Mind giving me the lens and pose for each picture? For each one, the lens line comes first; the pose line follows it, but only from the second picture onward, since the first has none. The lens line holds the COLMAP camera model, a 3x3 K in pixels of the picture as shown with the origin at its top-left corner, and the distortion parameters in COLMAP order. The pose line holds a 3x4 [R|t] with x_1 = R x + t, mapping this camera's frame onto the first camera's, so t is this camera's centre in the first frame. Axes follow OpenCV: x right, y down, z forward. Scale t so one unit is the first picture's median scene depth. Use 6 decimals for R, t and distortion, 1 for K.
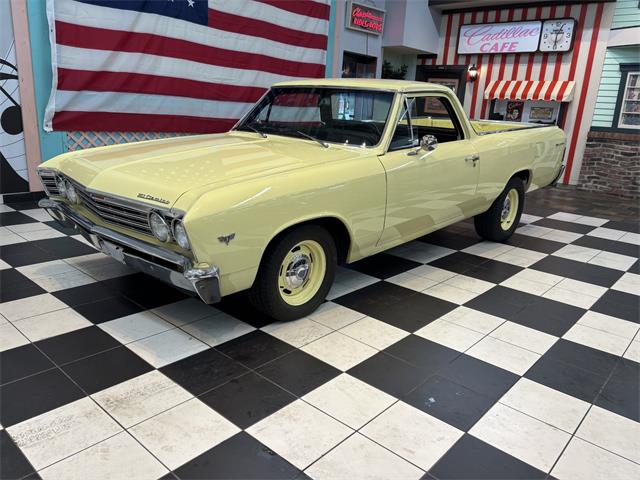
lens RADIAL K [[488.5, 0, 323.0], [0, 488.5, 240.9], [0, 0, 1]] dist [0.043268, -0.053159]
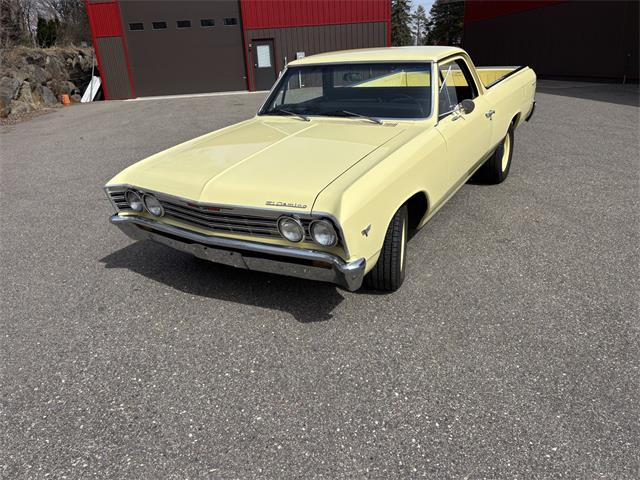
lens RADIAL K [[488.5, 0, 319.9], [0, 488.5, 238.9], [0, 0, 1]] dist [0.043268, -0.053159]
pose [[0.975697, -0.168108, 0.140556, -0.302656], [0.153487, 0.982104, 0.109152, -0.081731], [-0.156390, -0.084926, 0.984038, -0.041529]]
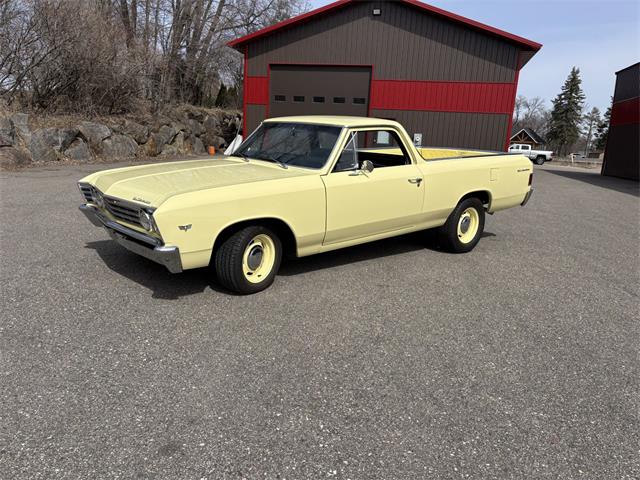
lens RADIAL K [[488.5, 0, 323.0], [0, 488.5, 238.2], [0, 0, 1]] dist [0.043268, -0.053159]
pose [[0.992761, 0.023866, -0.117710, 0.254841], [-0.031062, 0.997734, -0.059680, 0.067055], [0.116019, 0.062904, 0.991253, -0.265484]]
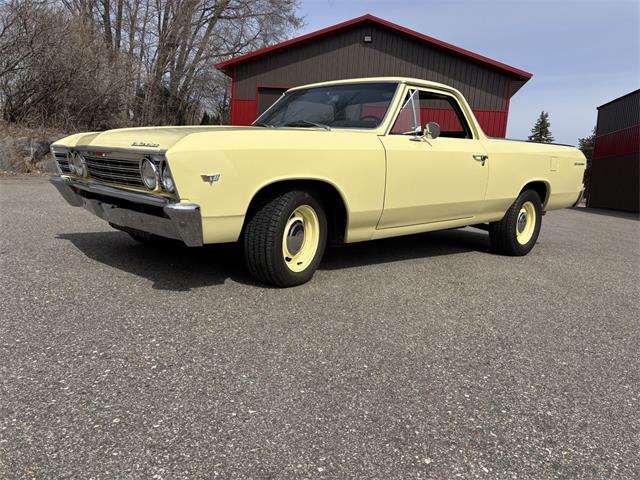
lens RADIAL K [[488.5, 0, 327.7], [0, 488.5, 230.4], [0, 0, 1]] dist [0.043268, -0.053159]
pose [[0.997676, 0.025073, -0.063356, 0.071627], [-0.034396, 0.987990, -0.150641, 0.160613], [0.058818, 0.152470, 0.986556, 0.028288]]
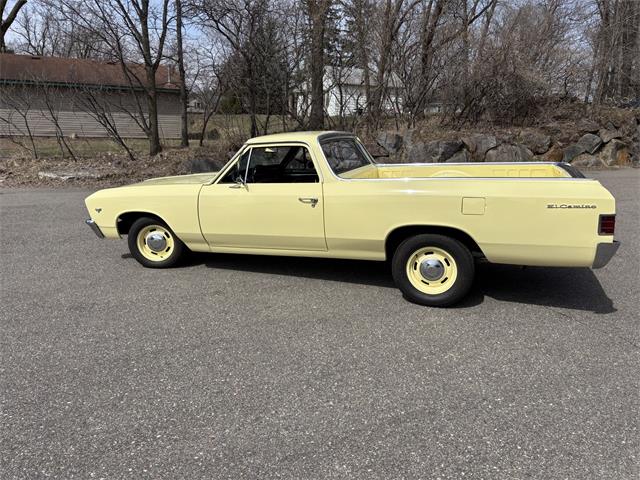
lens RADIAL K [[492.3, 0, 318.3], [0, 492.3, 243.8], [0, 0, 1]] dist [0.044522, -0.006013]
pose [[0.390165, 0.174147, -0.904126, 1.563880], [-0.235258, 0.968212, 0.084968, -0.195418], [0.890182, 0.179552, 0.418732, 0.644009]]
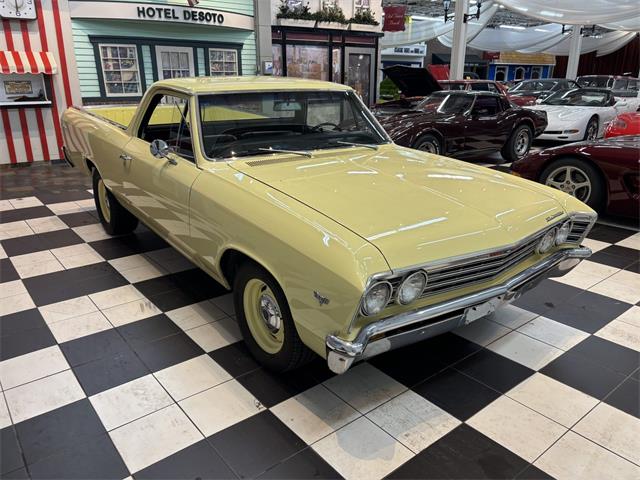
lens RADIAL K [[488.5, 0, 314.7], [0, 488.5, 236.7], [0, 0, 1]] dist [0.043268, -0.053159]
pose [[0.174206, -0.355182, 0.918421, -1.017802], [0.274171, 0.913297, 0.301196, -0.362838], [-0.945771, 0.199334, 0.256483, 0.859157]]
